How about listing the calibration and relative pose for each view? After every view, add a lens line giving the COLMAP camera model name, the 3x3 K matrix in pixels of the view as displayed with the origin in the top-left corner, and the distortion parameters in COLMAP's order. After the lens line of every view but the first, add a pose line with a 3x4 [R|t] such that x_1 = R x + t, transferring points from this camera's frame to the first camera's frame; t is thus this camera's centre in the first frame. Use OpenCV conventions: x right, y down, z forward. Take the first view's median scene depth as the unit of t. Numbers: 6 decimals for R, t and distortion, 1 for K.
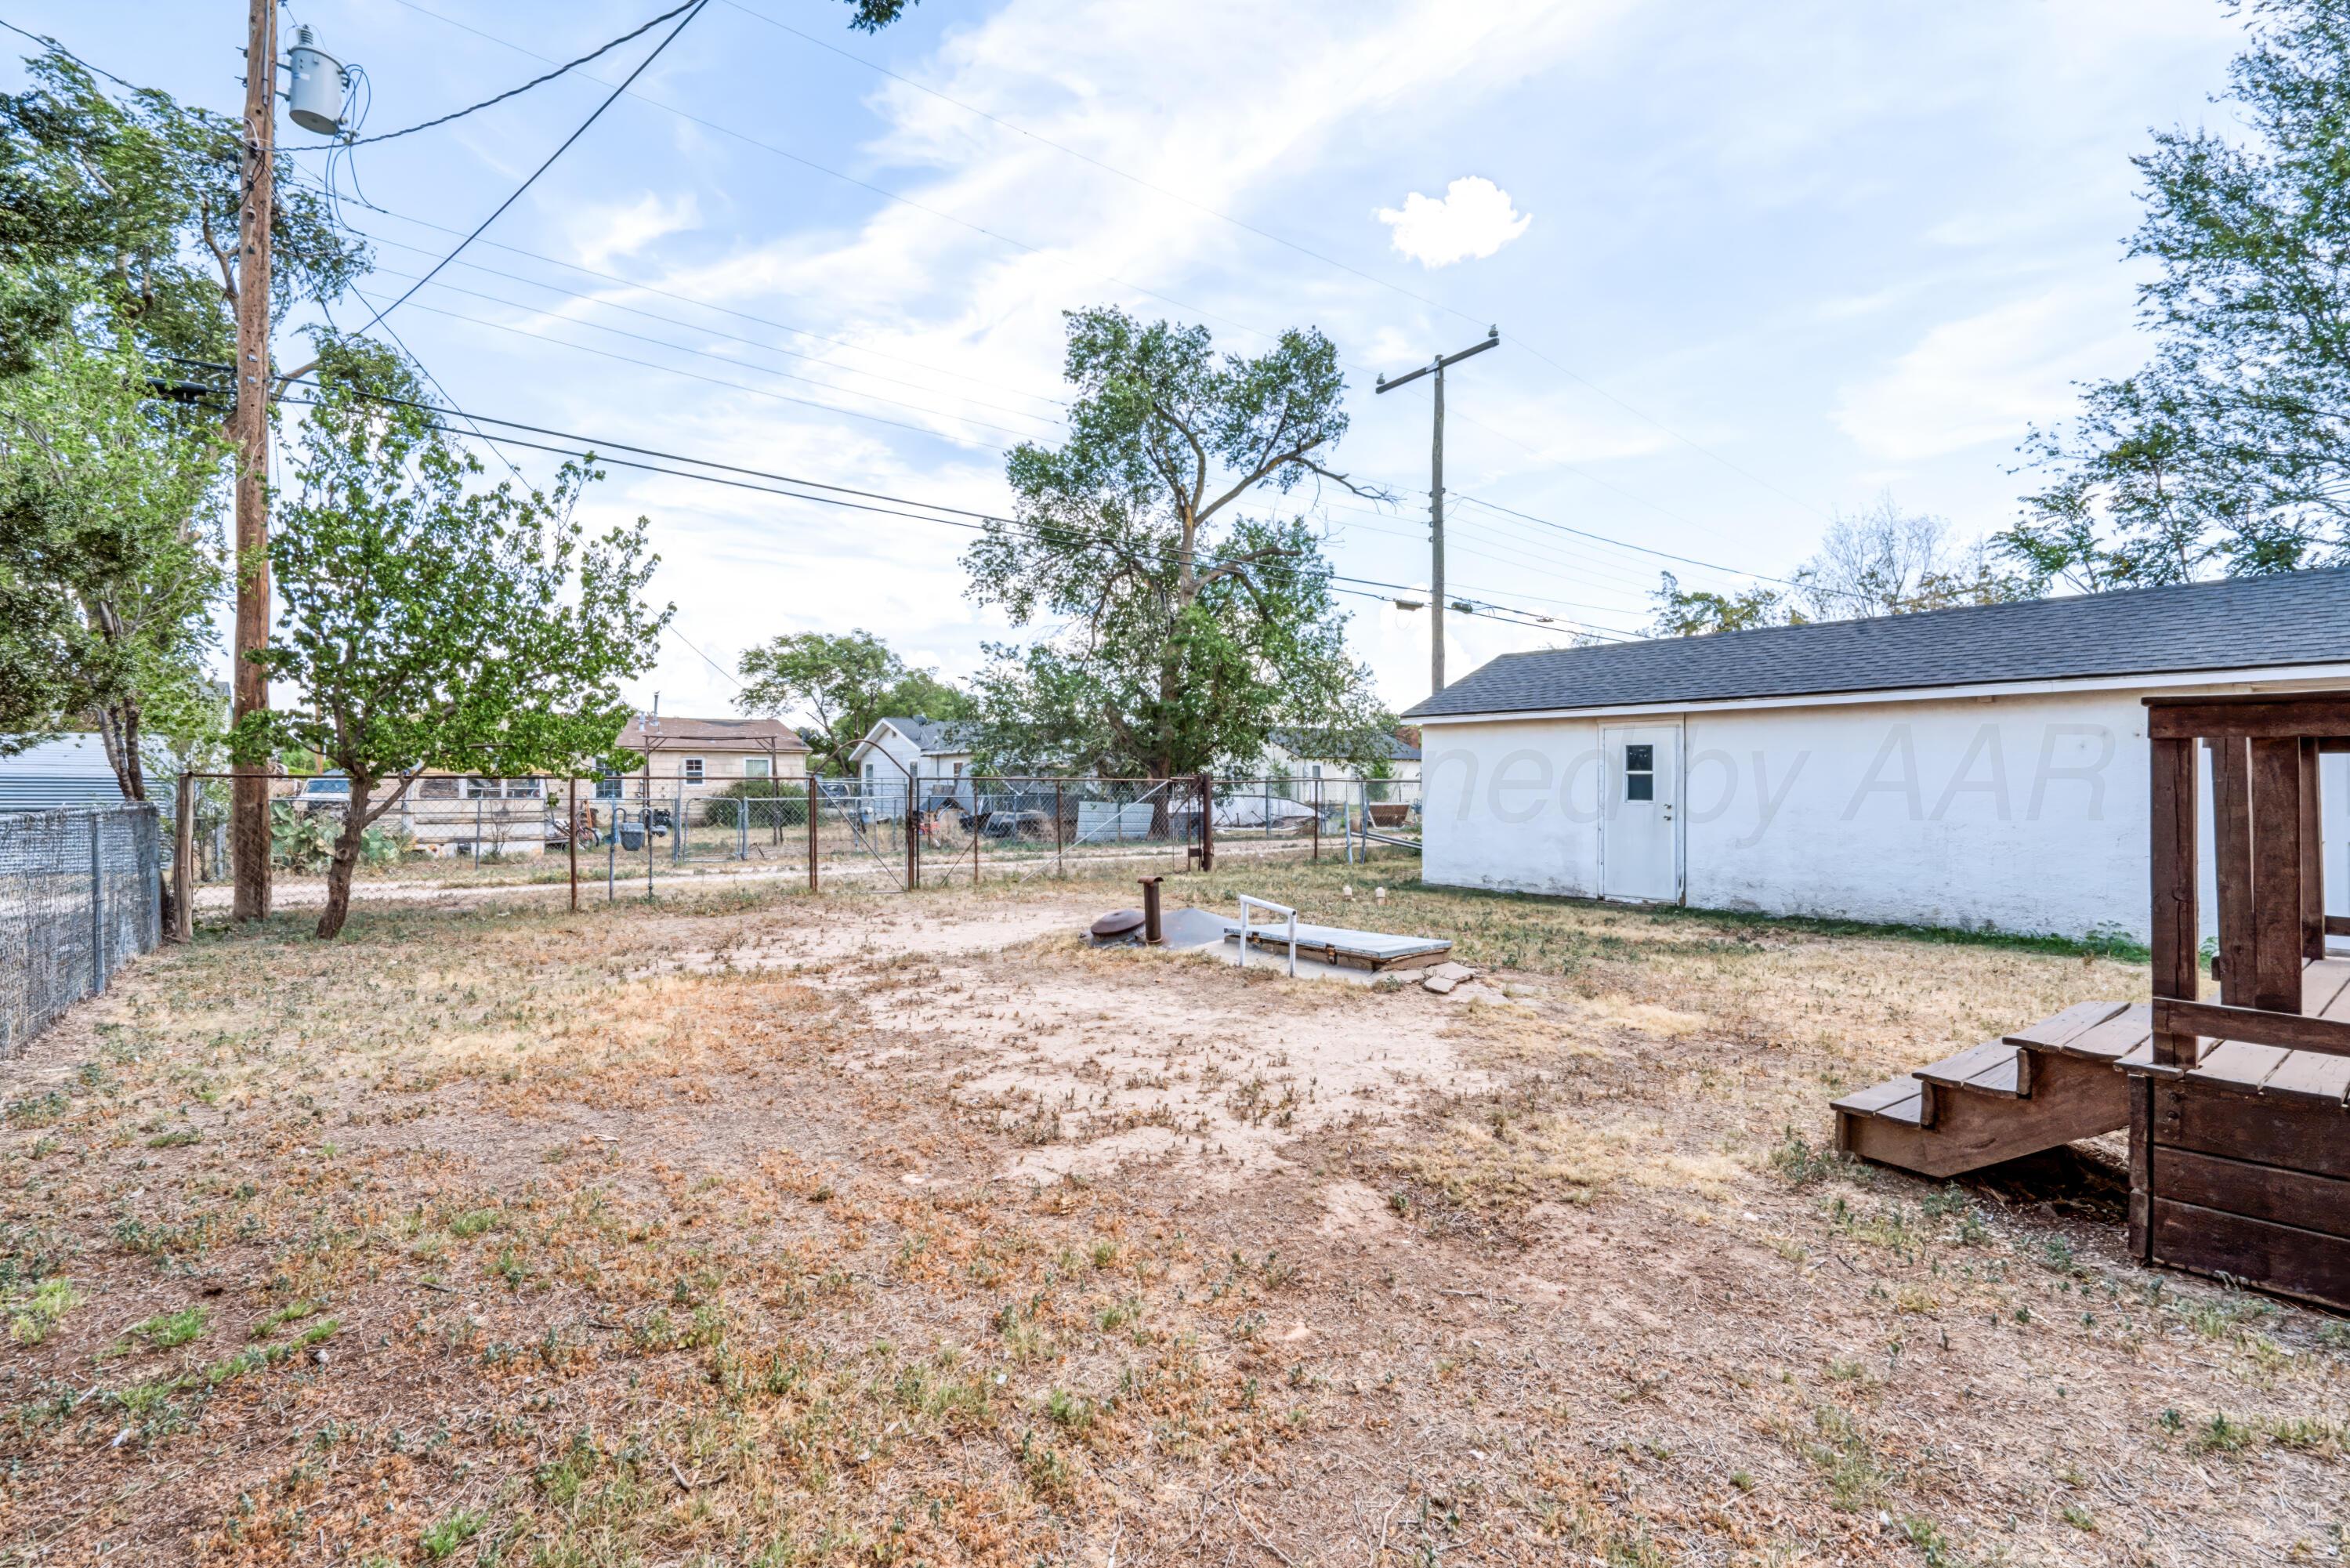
lens RADIAL K [[1061.5, 0, 1174.0], [0, 1061.5, 775.0], [0, 0, 1]] dist [-0.002882, 0.000806]
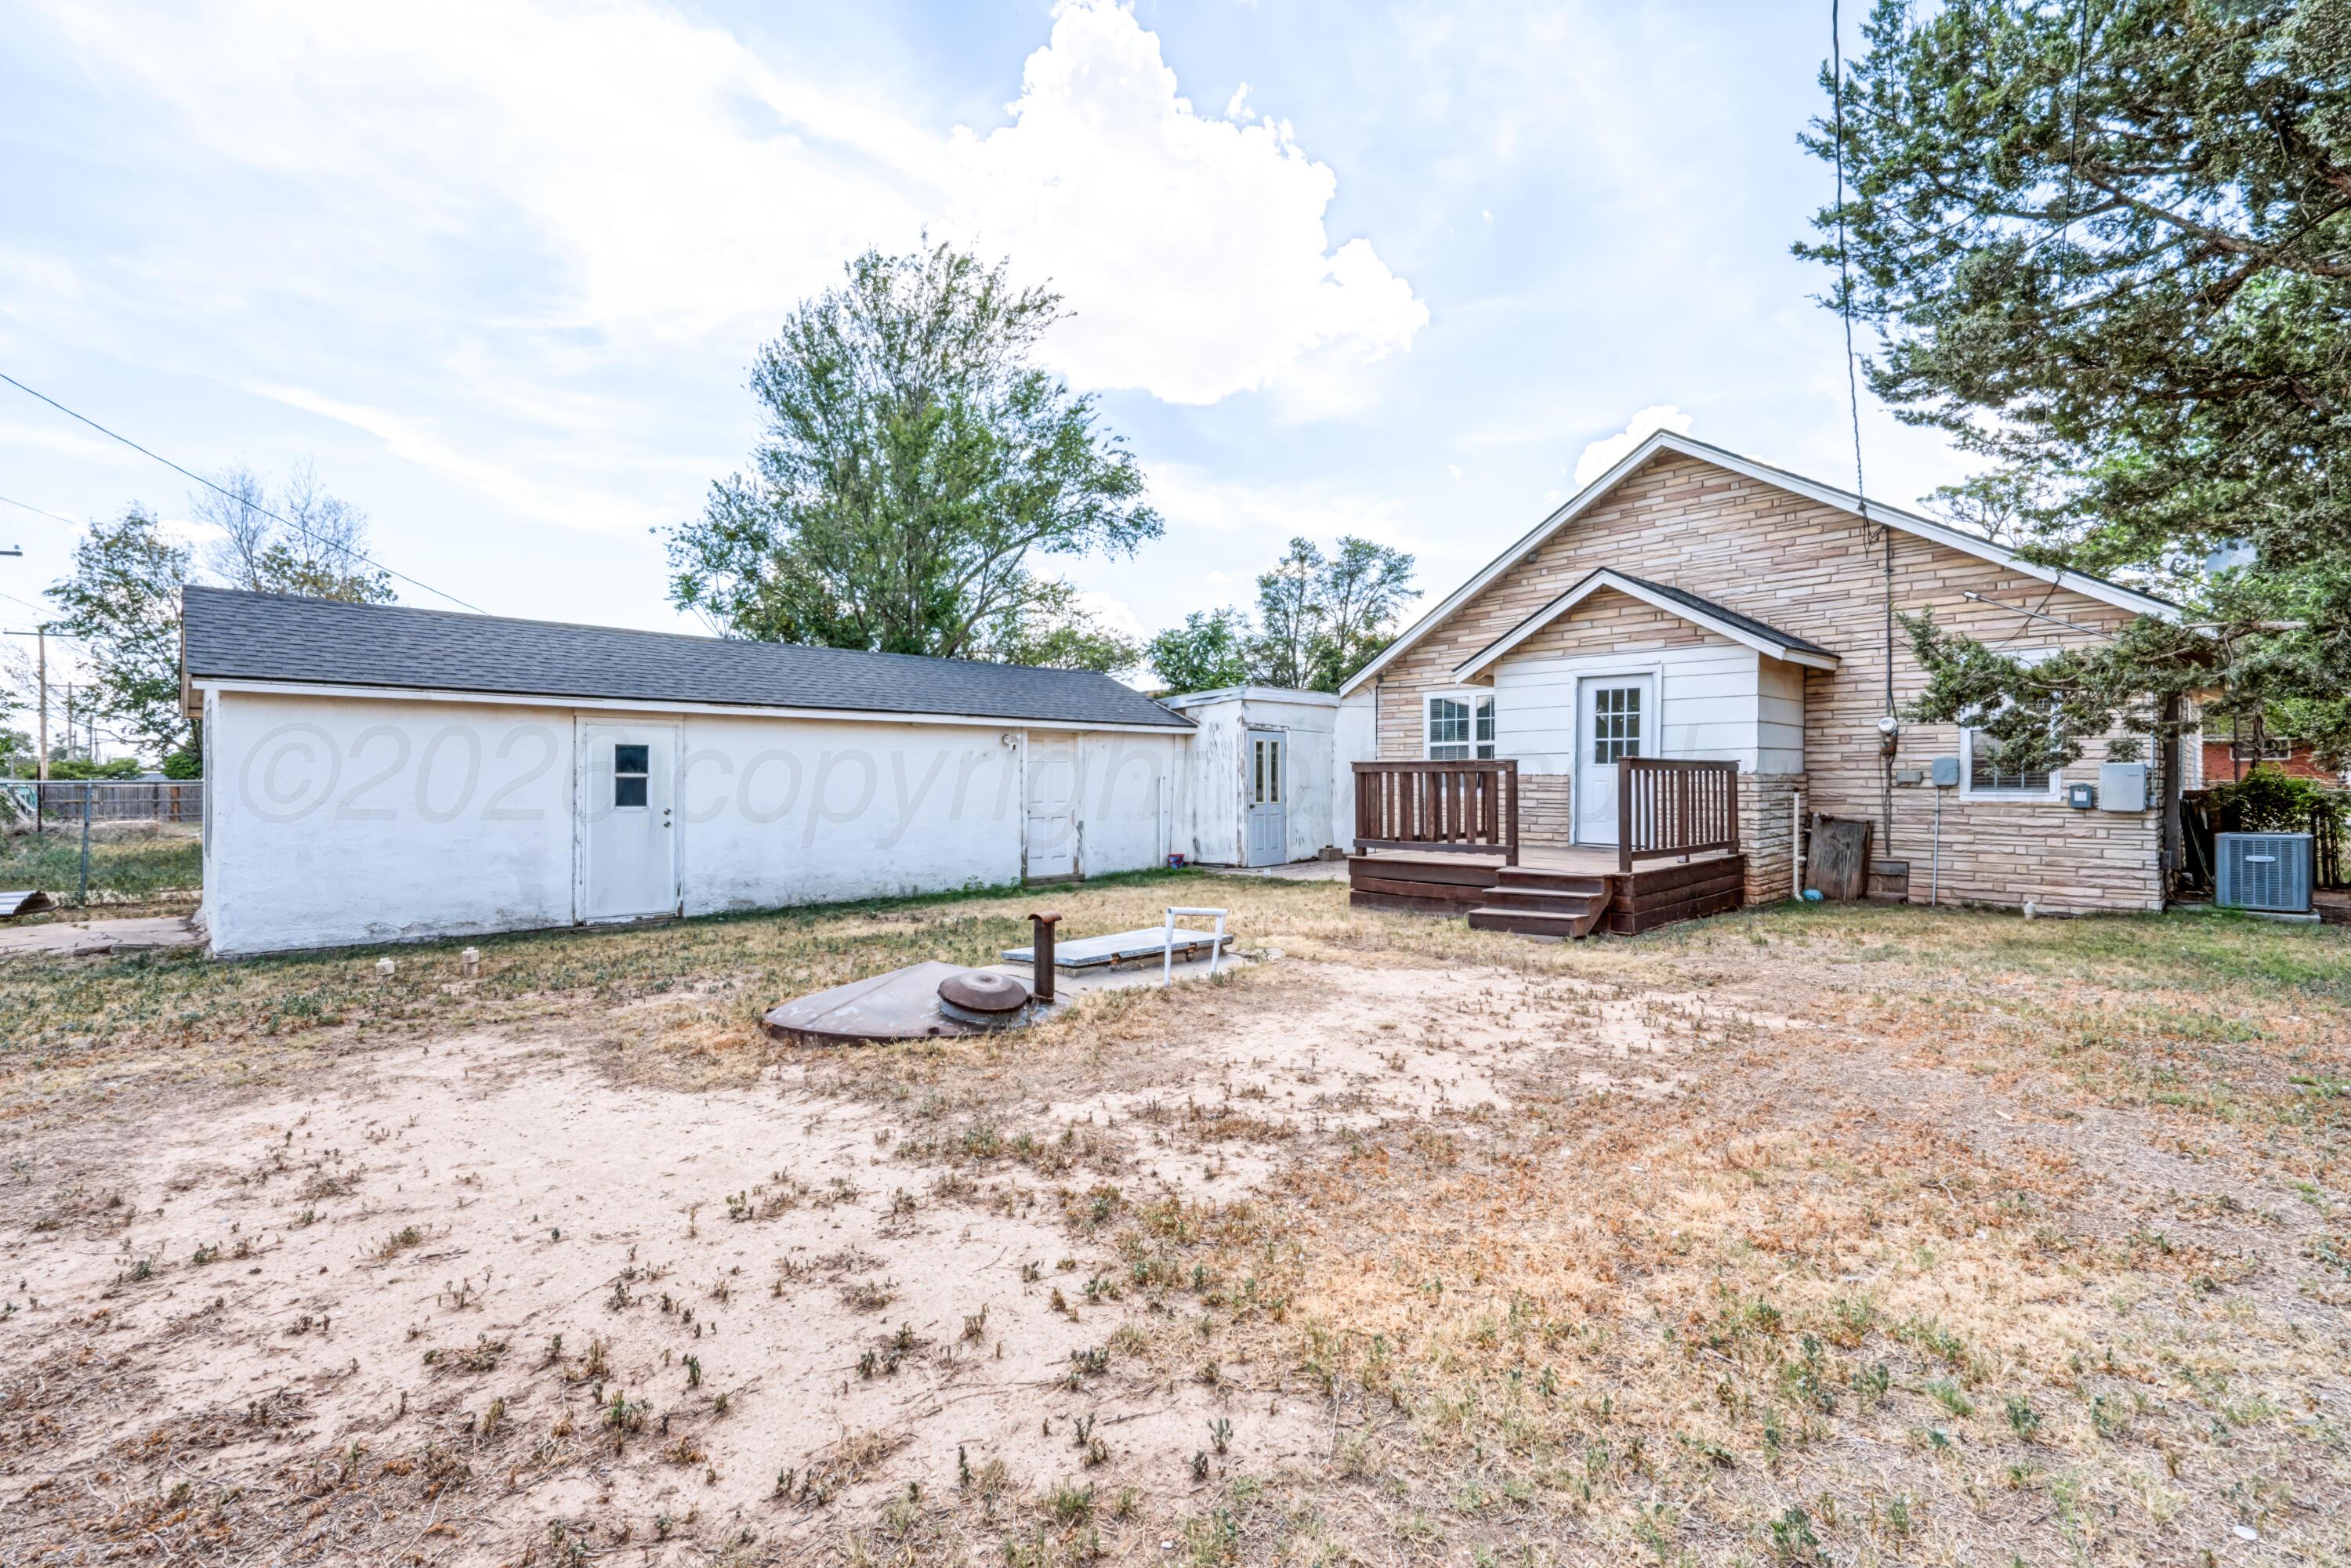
lens RADIAL K [[1061.9, 0, 1174.8], [0, 1061.9, 780.3], [0, 0, 1]] dist [-0.002882, 0.000806]
pose [[-0.103092, 0.003580, 0.994665, -0.501934], [-0.004048, 0.999984, -0.004019, 0.003714], [-0.994664, -0.004441, -0.103075, 0.641764]]
